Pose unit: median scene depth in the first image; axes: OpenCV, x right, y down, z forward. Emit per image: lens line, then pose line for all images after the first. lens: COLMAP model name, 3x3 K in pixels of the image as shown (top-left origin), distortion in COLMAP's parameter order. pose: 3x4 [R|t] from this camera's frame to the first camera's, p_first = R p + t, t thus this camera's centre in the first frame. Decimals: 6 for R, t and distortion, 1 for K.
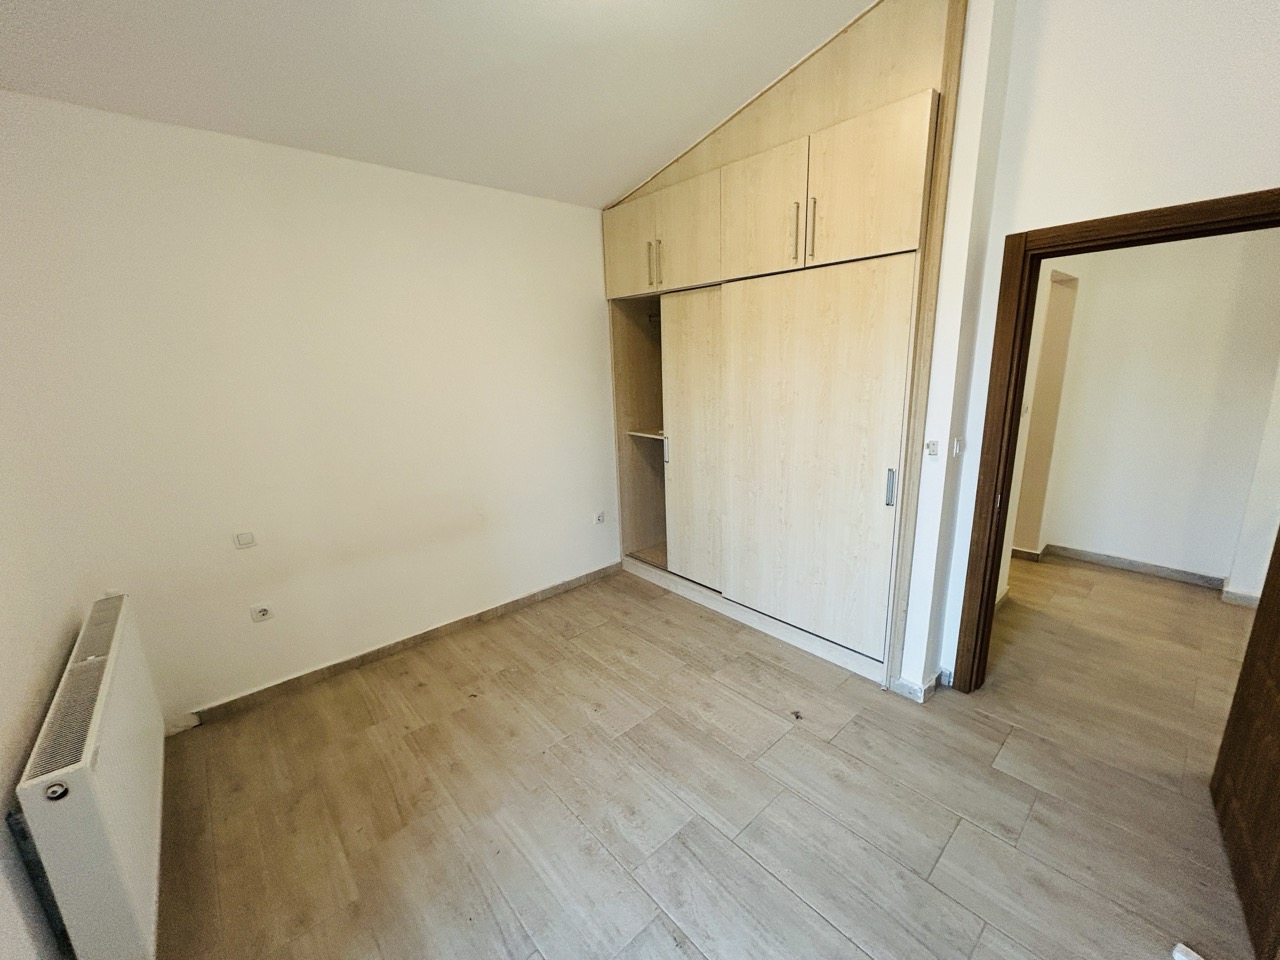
lens RADIAL K [[514.6, 0, 639.4], [0, 514.6, 481.1], [0, 0, 1]] dist [-0.001787, 0.001396]
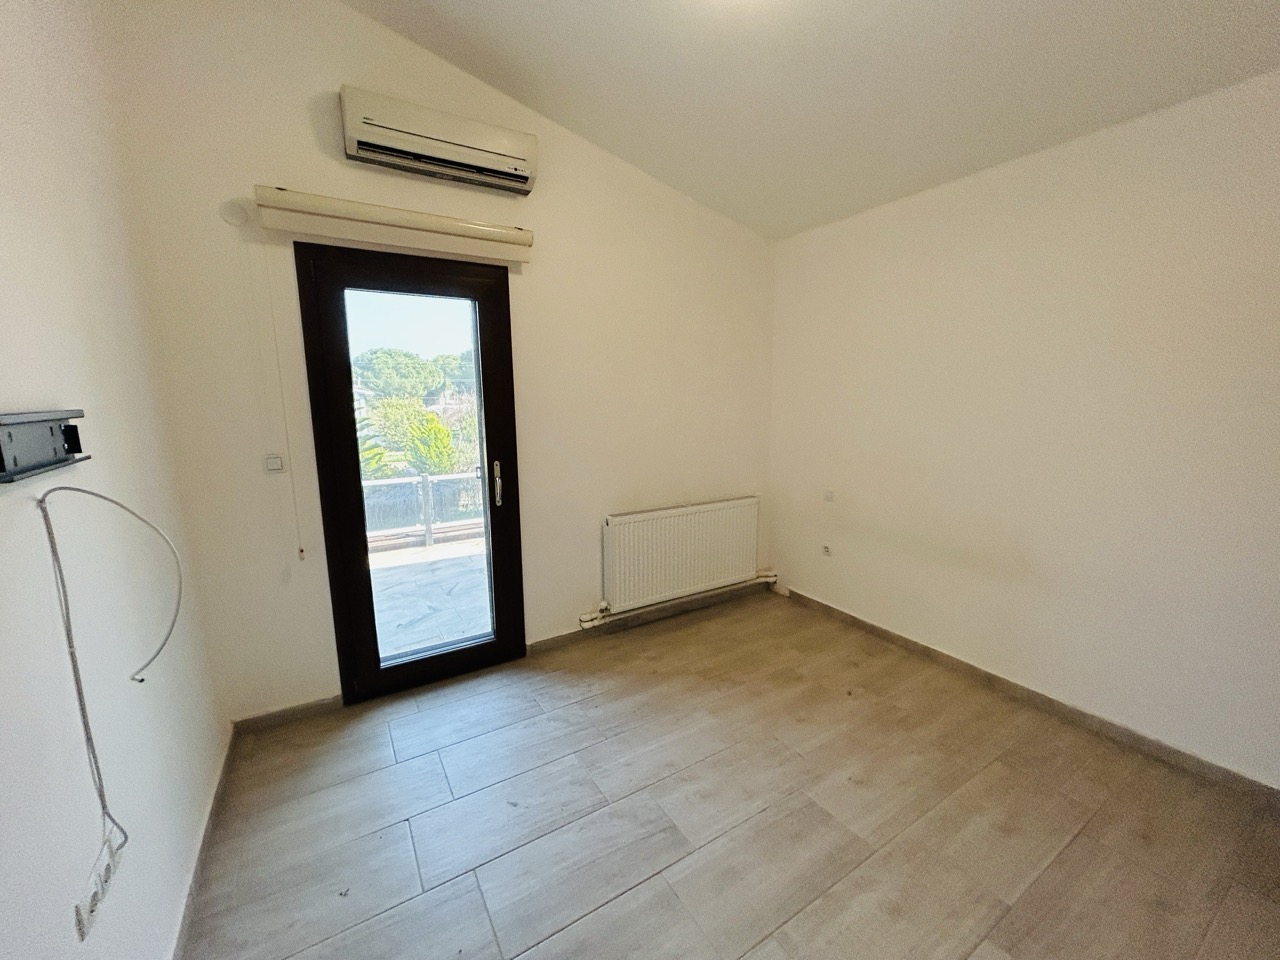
lens RADIAL K [[514.6, 0, 640.1], [0, 514.6, 479.0], [0, 0, 1]] dist [-0.001787, 0.001396]
pose [[-0.172004, 0.192676, -0.966070, 0.742114], [-0.214059, 0.949942, 0.227572, -0.150617], [0.961558, 0.245940, -0.122150, 0.697936]]
